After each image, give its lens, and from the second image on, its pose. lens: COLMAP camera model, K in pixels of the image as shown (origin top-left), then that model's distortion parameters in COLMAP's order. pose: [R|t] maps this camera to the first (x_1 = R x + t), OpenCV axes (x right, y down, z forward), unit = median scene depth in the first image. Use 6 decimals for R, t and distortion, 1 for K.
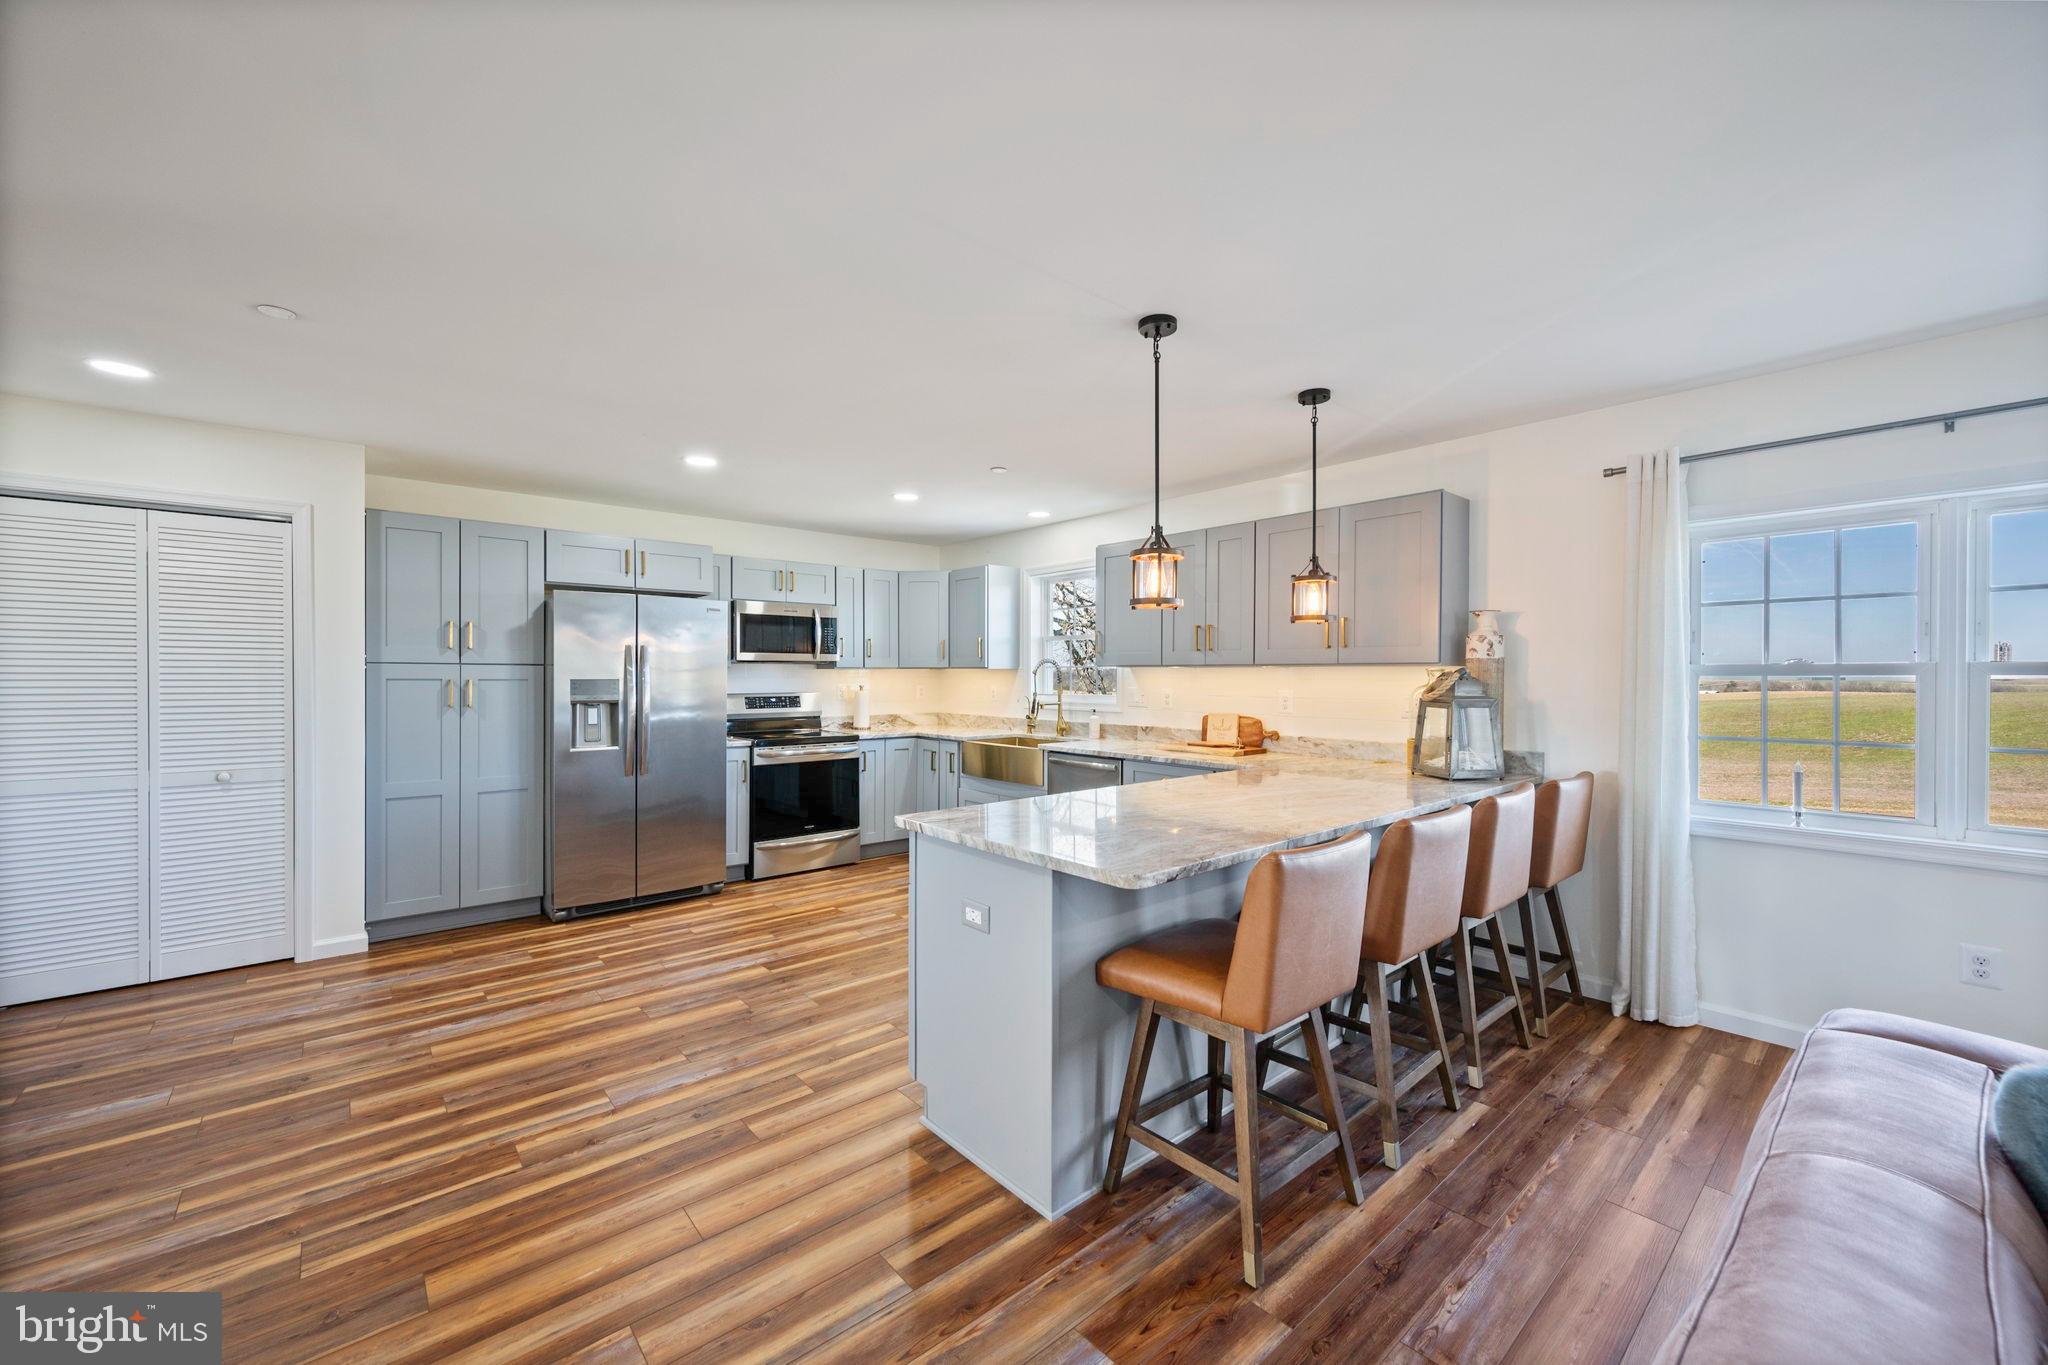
lens RADIAL K [[786.2, 0, 1019.8], [0, 786.2, 684.5], [0, 0, 1]] dist [0.003103, 0.000325]
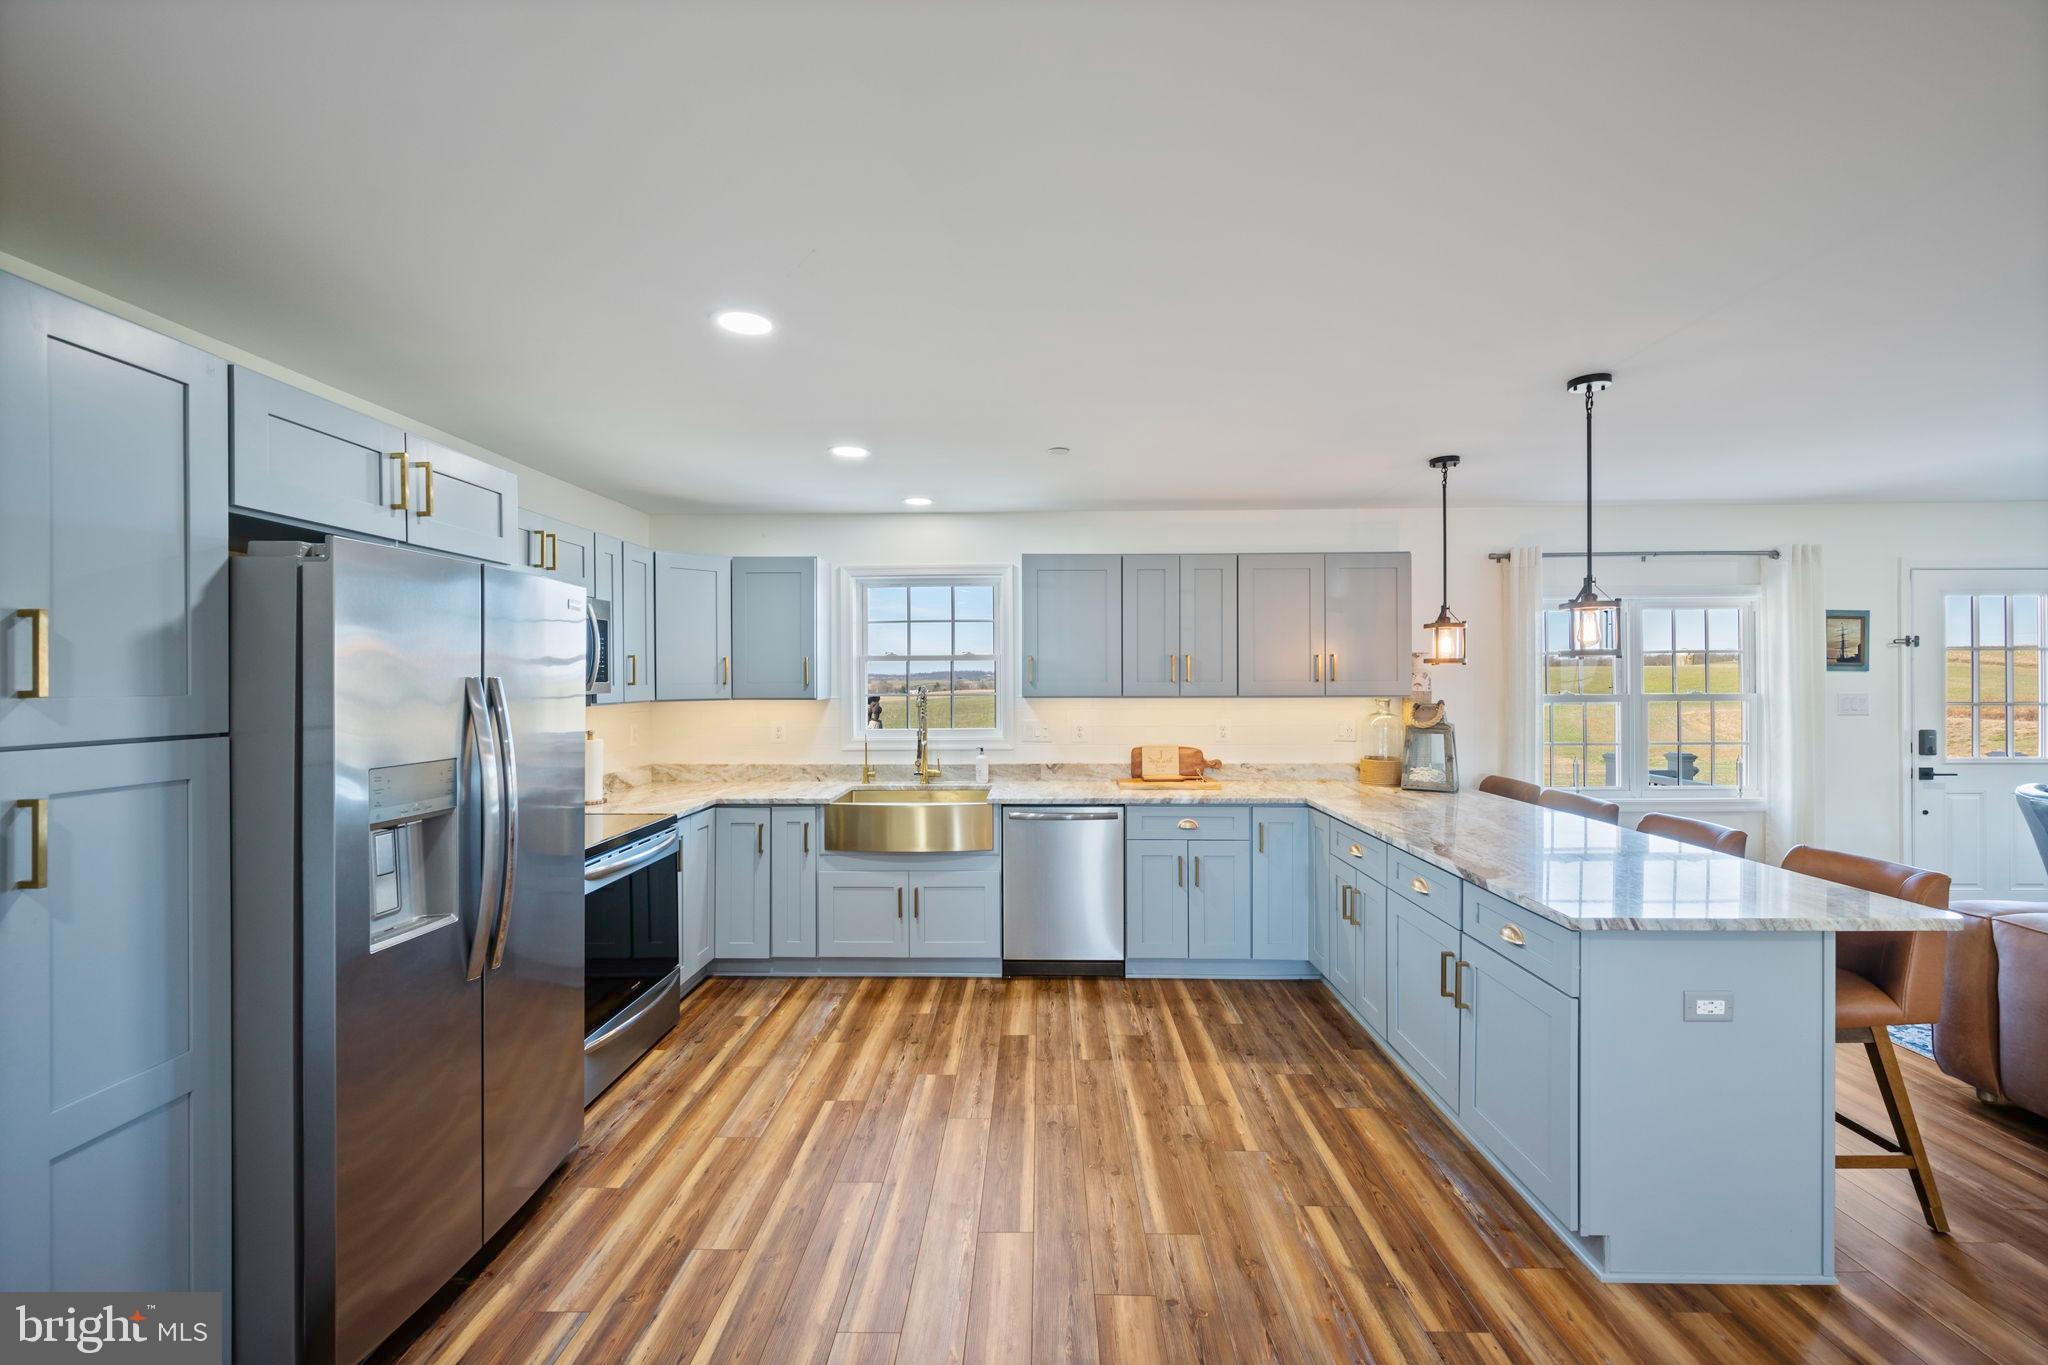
lens RADIAL K [[820.4, 0, 1022.9], [0, 820.4, 680.2], [0, 0, 1]] dist [-0.001025, -0.000037]
pose [[0.675577, -0.006158, 0.737263, -0.626011], [0.015634, 0.999860, -0.005975, -0.041353], [-0.737123, 0.015563, 0.675579, 0.464014]]
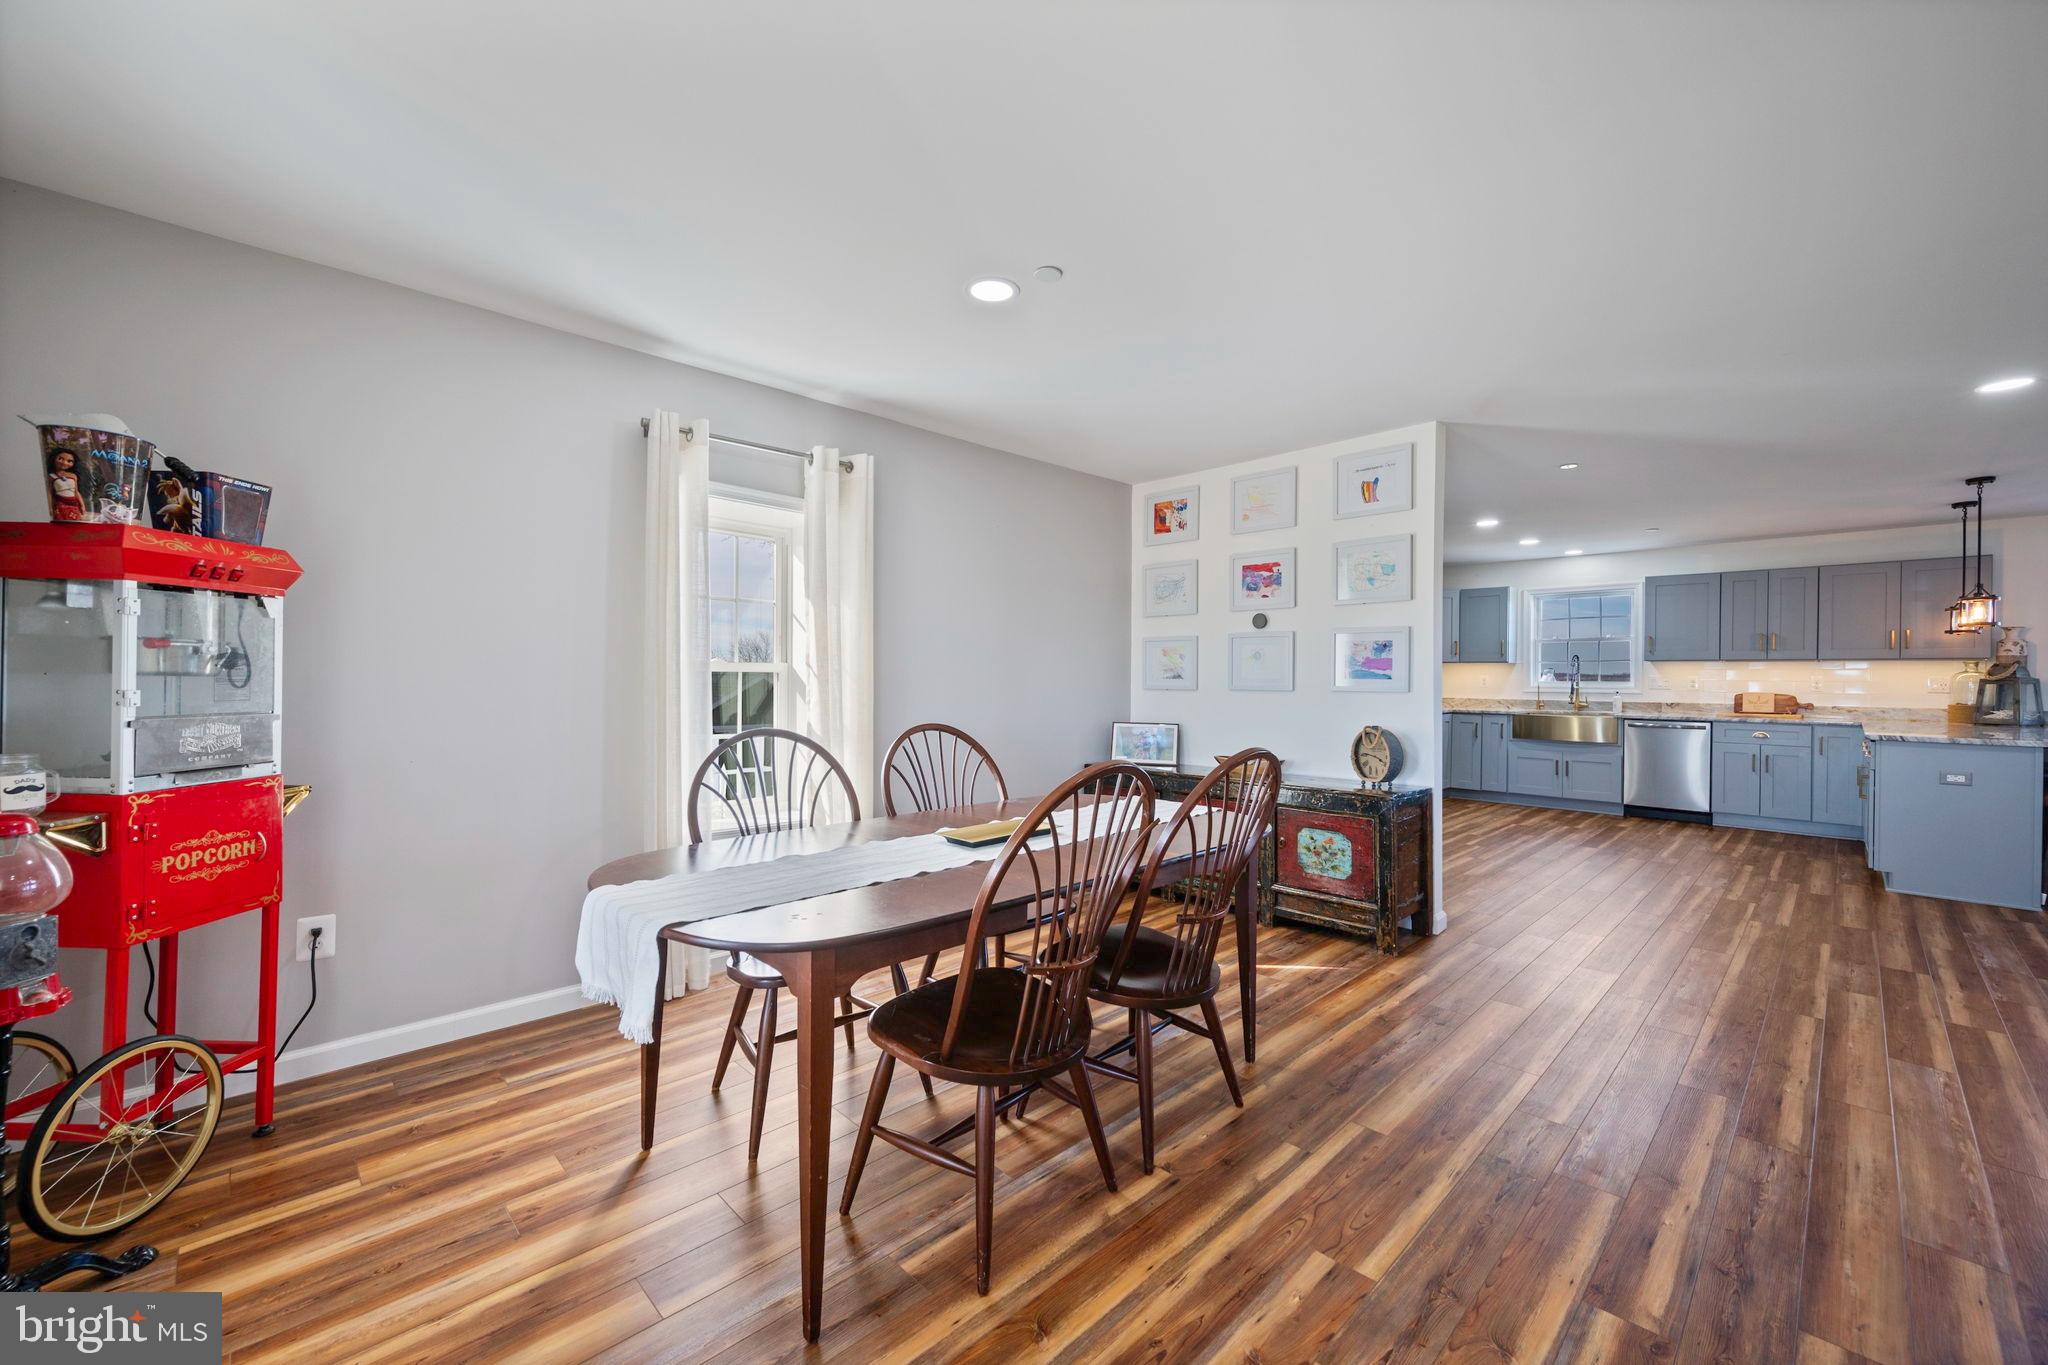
lens RADIAL K [[820.4, 0, 1024.8], [0, 820.4, 673.2], [0, 0, 1]] dist [-0.001025, -0.000037]
pose [[0.997680, 0.003557, 0.067981, -1.293716], [-0.002559, 0.999888, -0.014761, 0.028348], [-0.068026, 0.014552, 0.997577, -0.476981]]
